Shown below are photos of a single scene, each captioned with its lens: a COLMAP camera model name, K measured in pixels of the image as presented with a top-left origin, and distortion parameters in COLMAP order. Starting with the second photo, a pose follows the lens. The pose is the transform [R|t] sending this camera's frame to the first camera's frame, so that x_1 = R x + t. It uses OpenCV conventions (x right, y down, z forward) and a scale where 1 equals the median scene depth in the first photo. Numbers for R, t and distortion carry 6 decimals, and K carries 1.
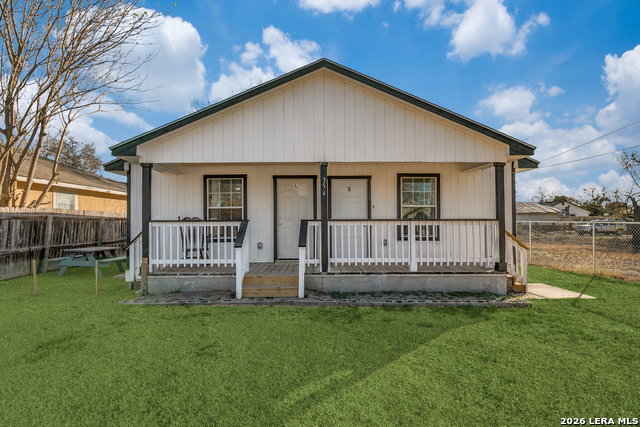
lens RADIAL K [[345.6, 0, 320.0], [0, 345.6, 213.5], [0, 0, 1]] dist [-0.004560, -0.000948]
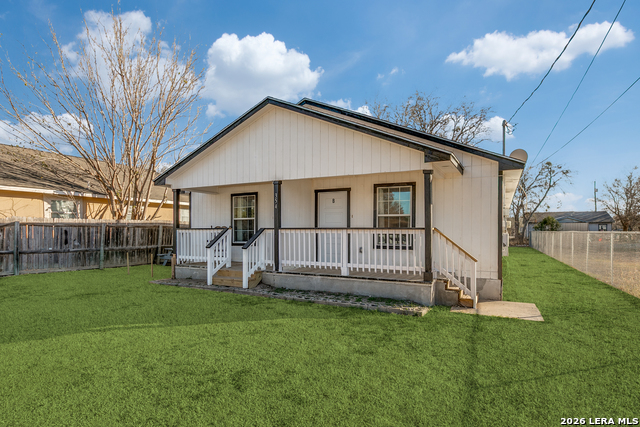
lens RADIAL K [[346.4, 0, 321.7], [0, 346.4, 230.3], [0, 0, 1]] dist [0.000097, 0.000017]
pose [[0.887840, 0.004953, -0.460125, 0.574973], [0.007193, 0.999671, 0.024640, -0.003354], [0.460095, -0.025186, 0.887512, -0.009486]]
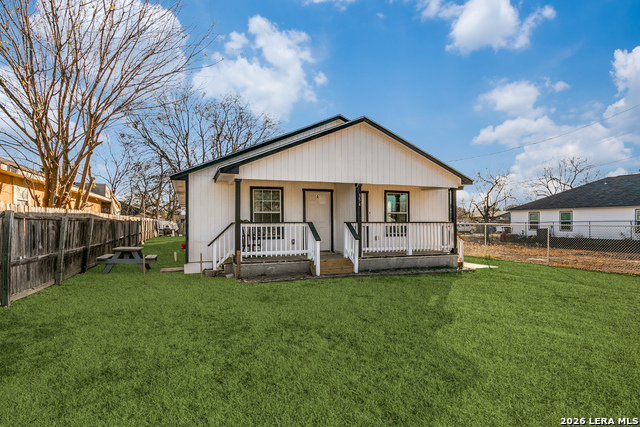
lens RADIAL K [[339.6, 0, 321.7], [0, 339.6, 220.7], [0, 0, 1]] dist [0.001072, 0.000122]
pose [[0.940445, 0.004185, 0.339921, -0.516775], [-0.009323, 0.999866, 0.013483, -0.005409], [-0.339819, -0.015849, 0.940357, -0.262421]]
